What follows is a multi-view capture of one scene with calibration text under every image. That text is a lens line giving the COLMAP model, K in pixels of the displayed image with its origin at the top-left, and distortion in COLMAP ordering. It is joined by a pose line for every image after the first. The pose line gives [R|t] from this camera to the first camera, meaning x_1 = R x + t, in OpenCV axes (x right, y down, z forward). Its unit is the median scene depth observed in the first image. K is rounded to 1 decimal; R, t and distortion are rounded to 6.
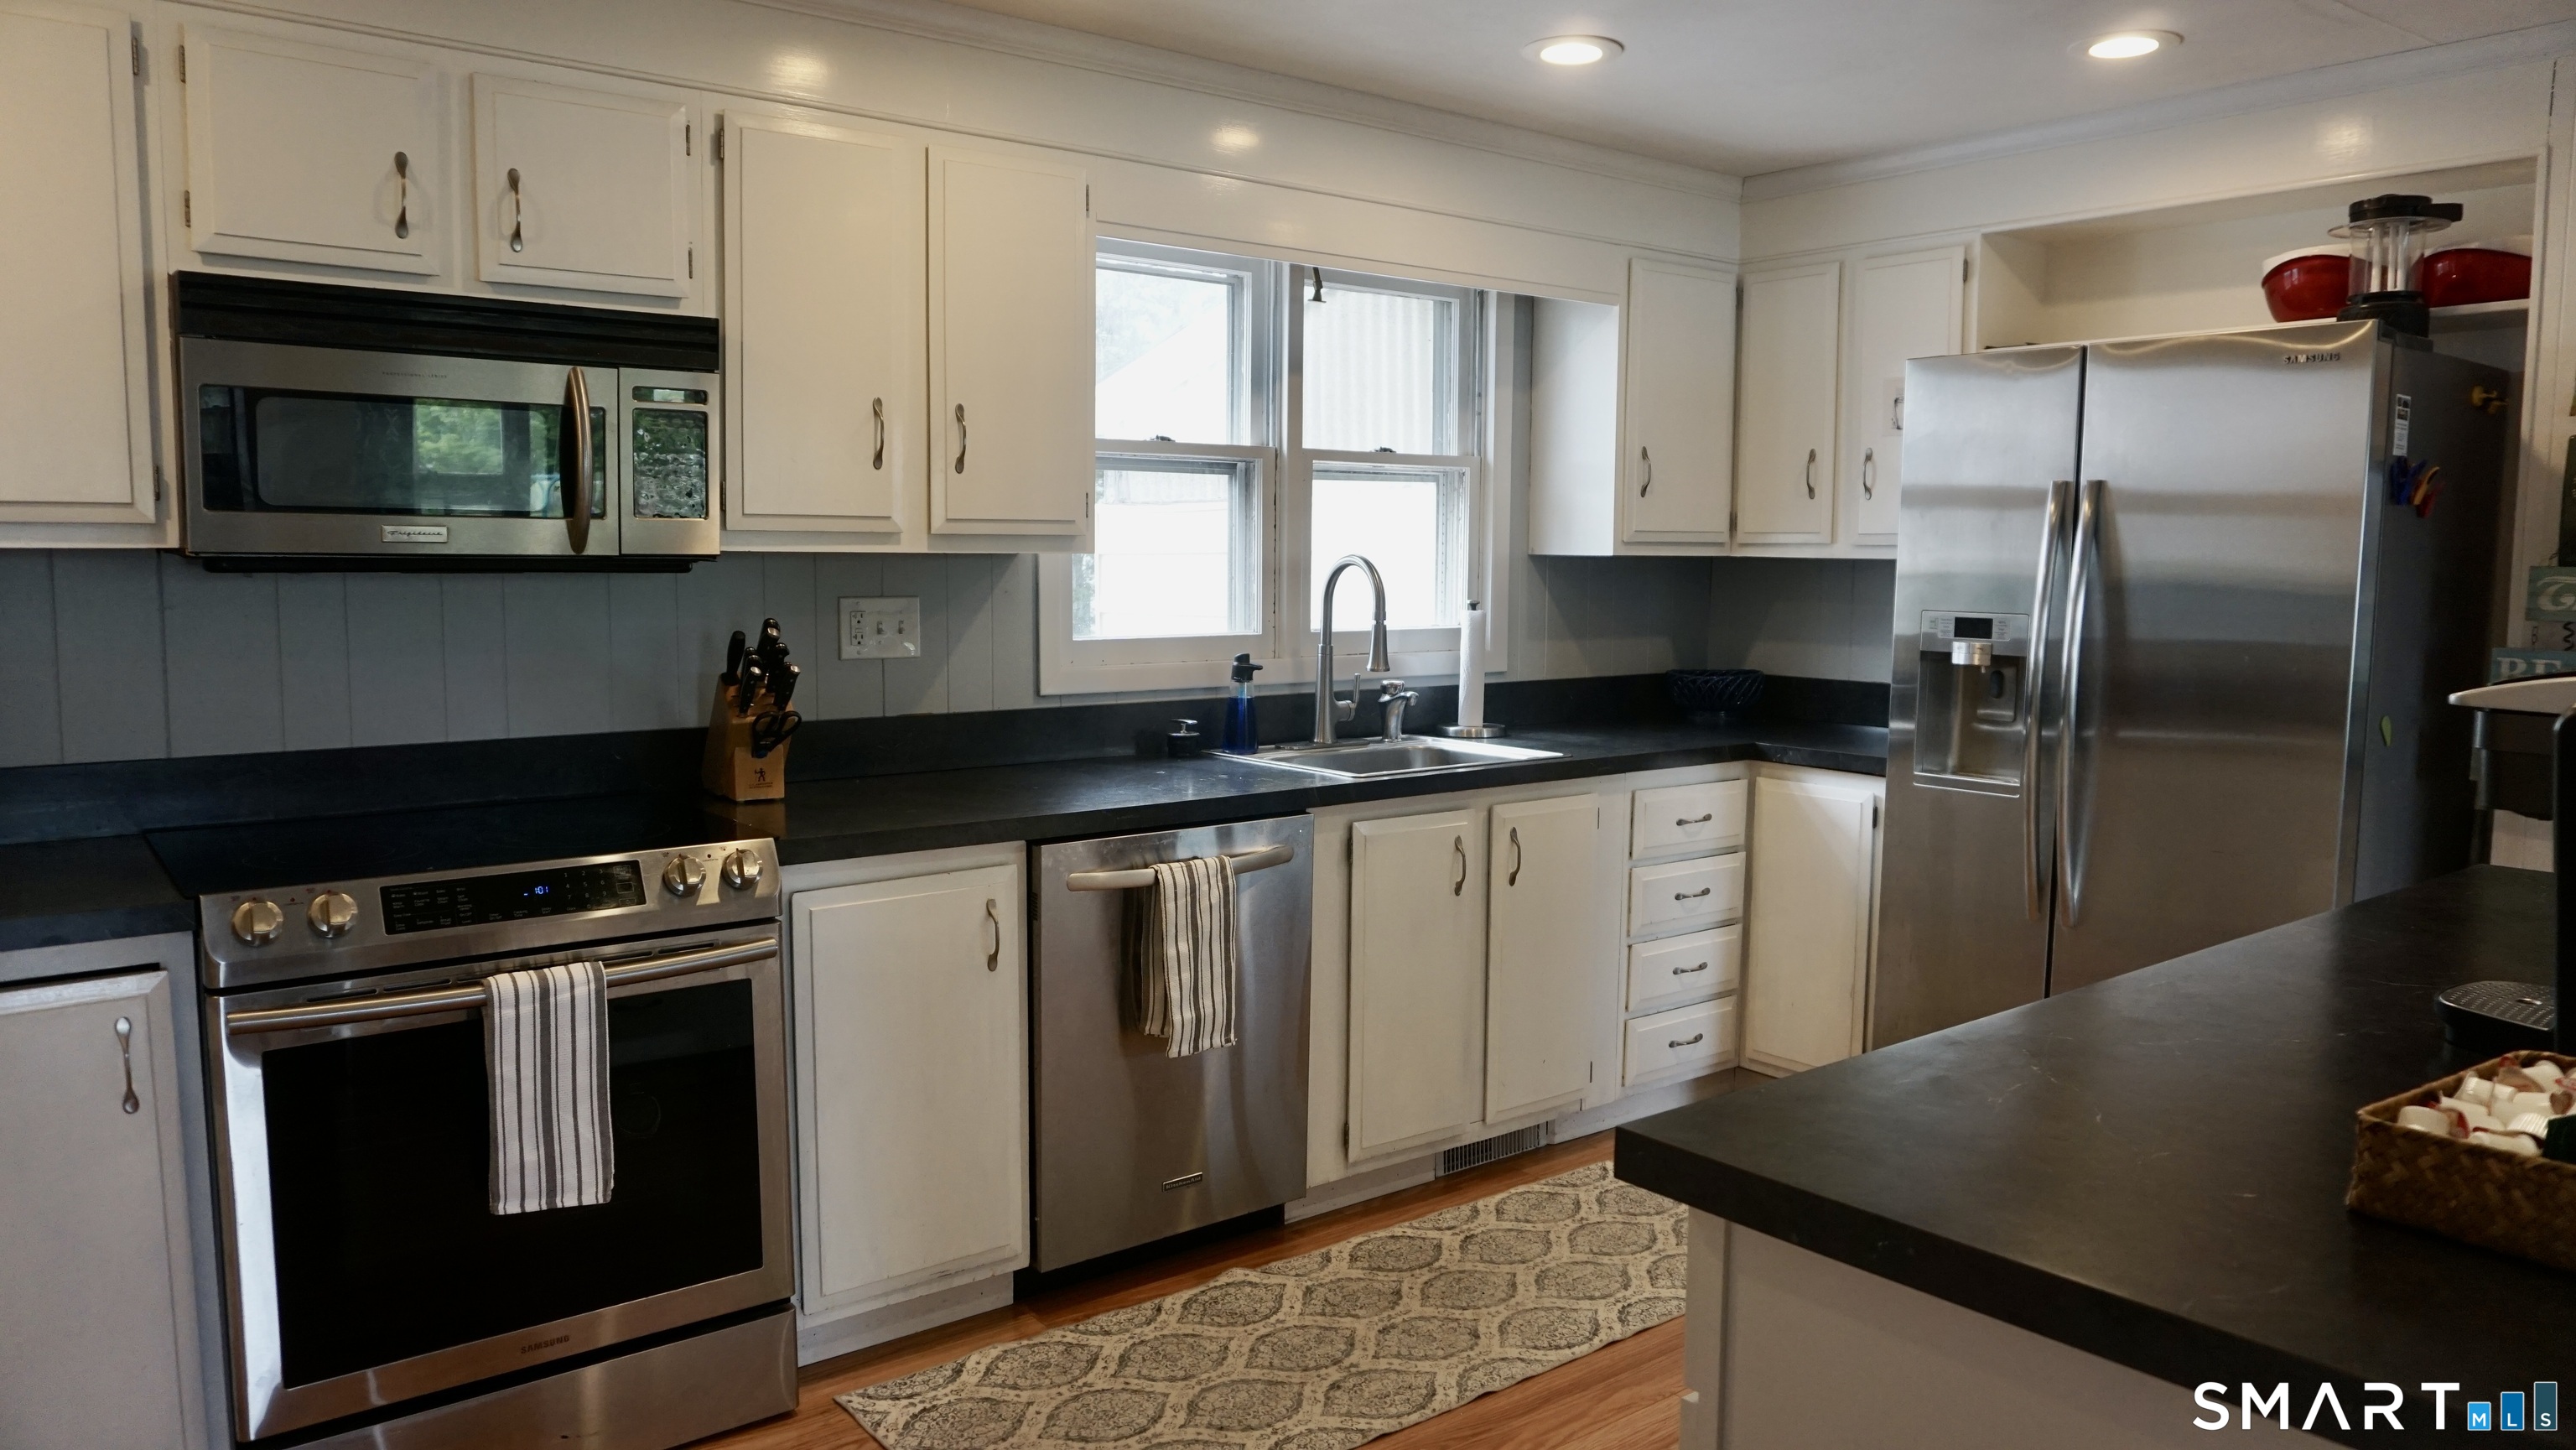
lens RADIAL K [[1720.3, 0, 1298.6], [0, 1720.3, 722.3], [0, 0, 1]] dist [-0.061663, 0.036597]
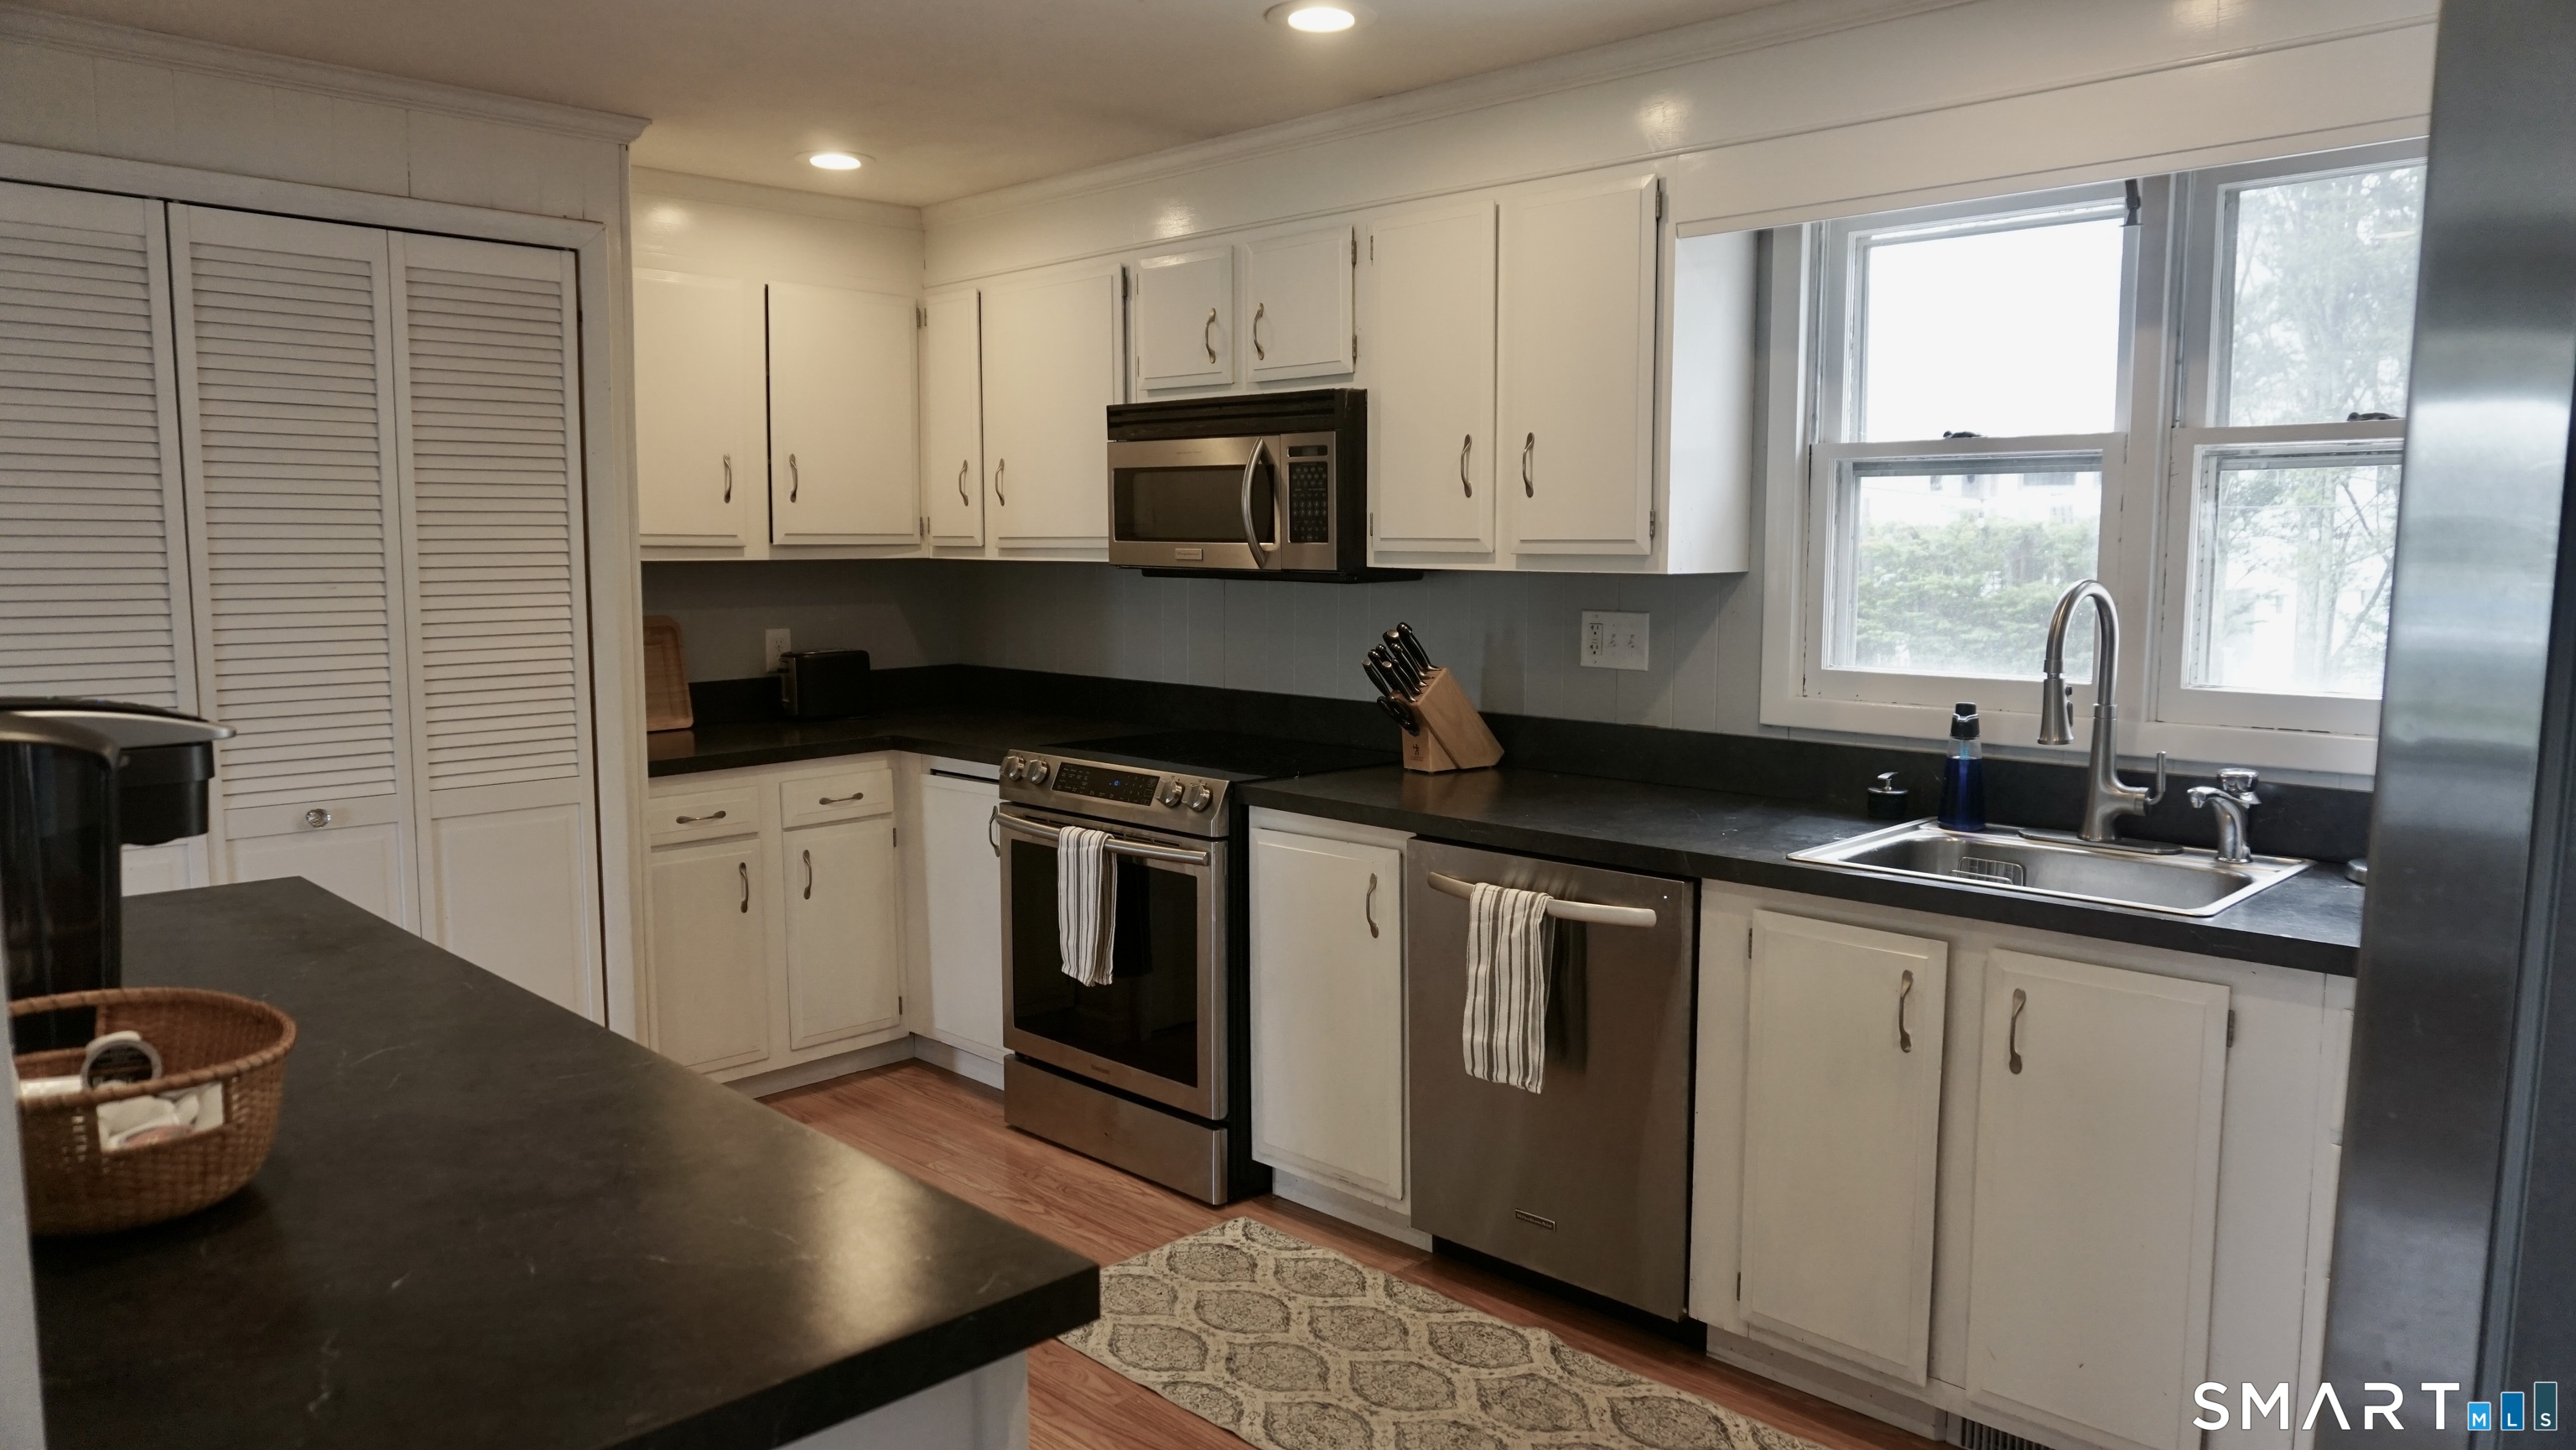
lens RADIAL K [[1720.3, 0, 1298.7], [0, 1720.3, 730.4], [0, 0, 1]] dist [-0.061663, 0.036597]
pose [[0.121521, 0.103949, -0.987131, 0.891544], [-0.098006, 0.990898, 0.092281, -0.088262], [0.987739, 0.085531, 0.130603, 0.753738]]
